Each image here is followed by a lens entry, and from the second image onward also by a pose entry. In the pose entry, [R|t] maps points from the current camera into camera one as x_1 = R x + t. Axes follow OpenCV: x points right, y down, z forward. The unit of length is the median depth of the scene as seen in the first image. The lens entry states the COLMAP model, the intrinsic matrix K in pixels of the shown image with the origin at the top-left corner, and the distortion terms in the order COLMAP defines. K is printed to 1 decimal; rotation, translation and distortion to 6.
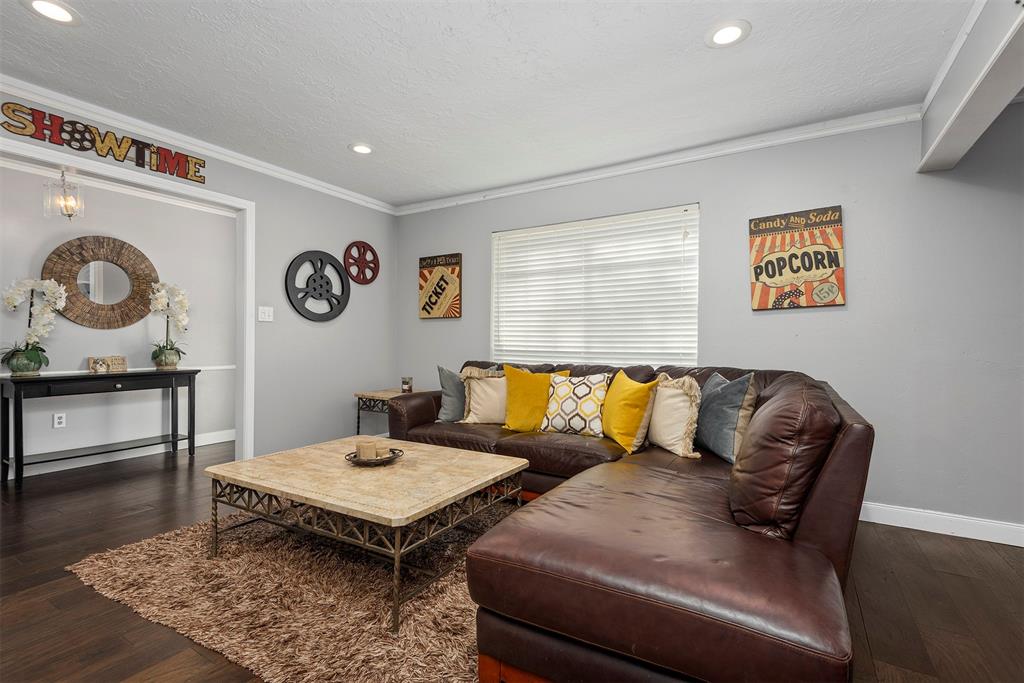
lens RADIAL K [[469.1, 0, 507.7], [0, 469.1, 338.1], [0, 0, 1]] dist [0.027818, -0.007596]
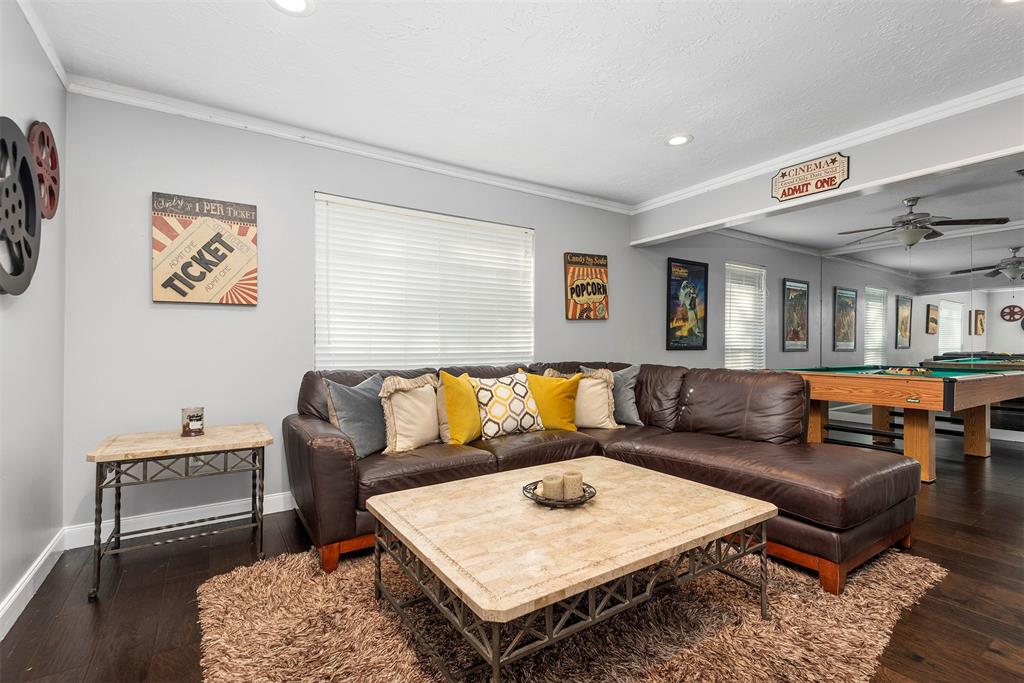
lens RADIAL K [[469.1, 0, 516.0], [0, 469.1, 340.3], [0, 0, 1]] dist [0.027818, -0.007596]
pose [[0.419661, 0.001645, 0.907679, -0.785914], [-0.006068, 0.999981, 0.000994, 0.001365], [-0.907660, -0.005925, 0.419664, 0.577552]]
